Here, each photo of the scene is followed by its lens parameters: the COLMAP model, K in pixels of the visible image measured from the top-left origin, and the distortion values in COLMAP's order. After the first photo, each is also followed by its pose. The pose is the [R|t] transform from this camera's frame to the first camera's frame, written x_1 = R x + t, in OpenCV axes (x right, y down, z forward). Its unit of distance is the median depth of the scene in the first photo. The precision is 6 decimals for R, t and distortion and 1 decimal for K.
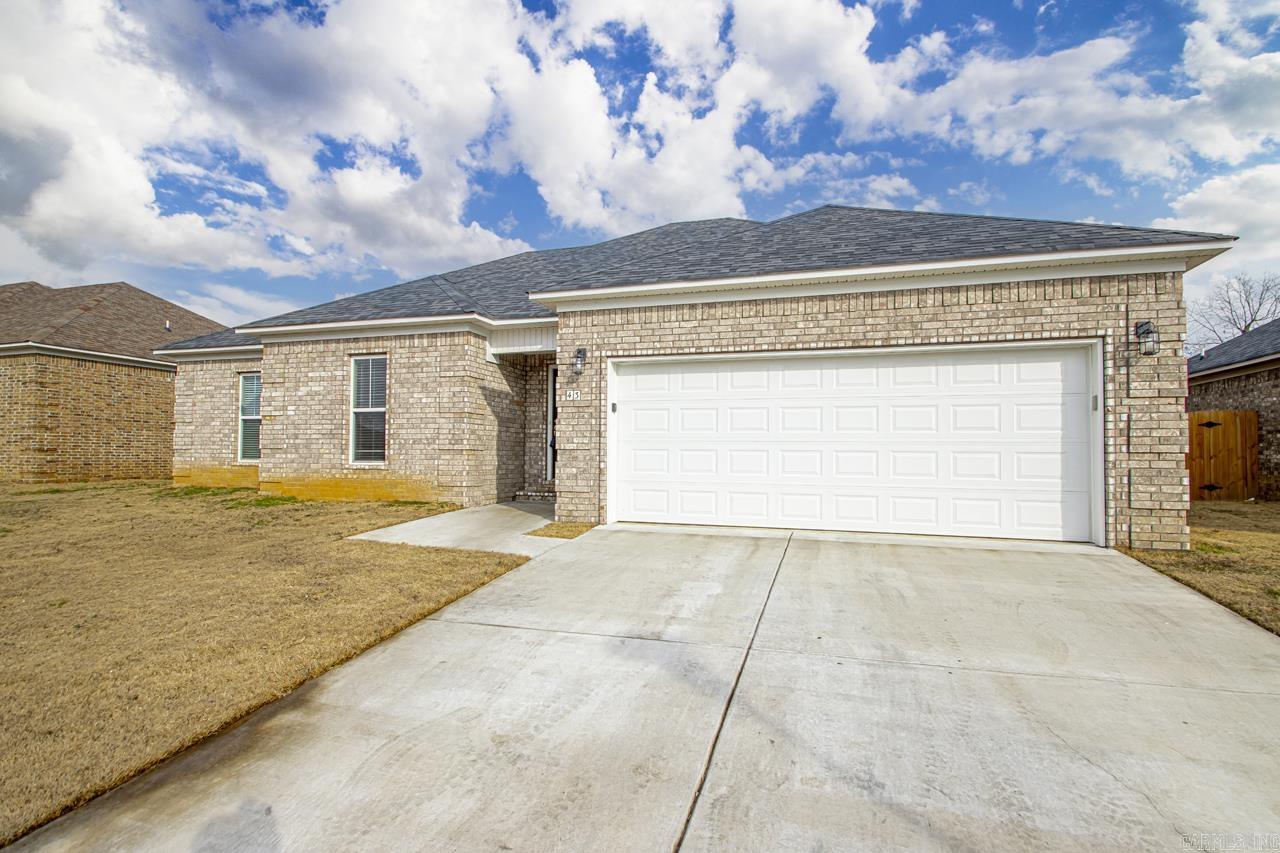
lens RADIAL K [[602.4, 0, 635.1], [0, 602.4, 426.8], [0, 0, 1]] dist [0.013977, -0.015054]
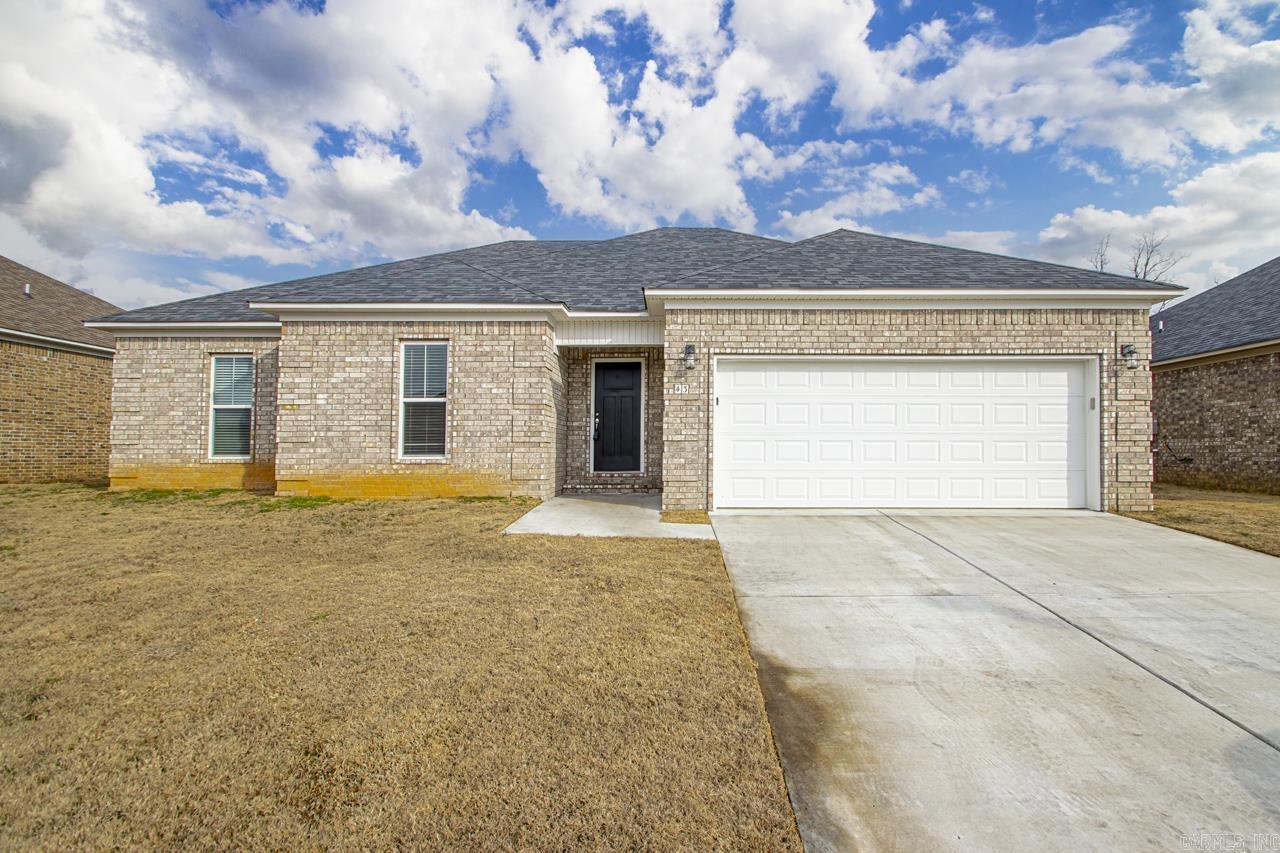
lens RADIAL K [[602.4, 0, 643.6], [0, 602.4, 426.6], [0, 0, 1]] dist [0.013977, -0.015054]
pose [[0.954586, 0.004090, 0.297906, -0.482076], [-0.005461, 0.999978, 0.003769, 0.009505], [-0.297884, -0.005224, 0.954588, 0.017767]]
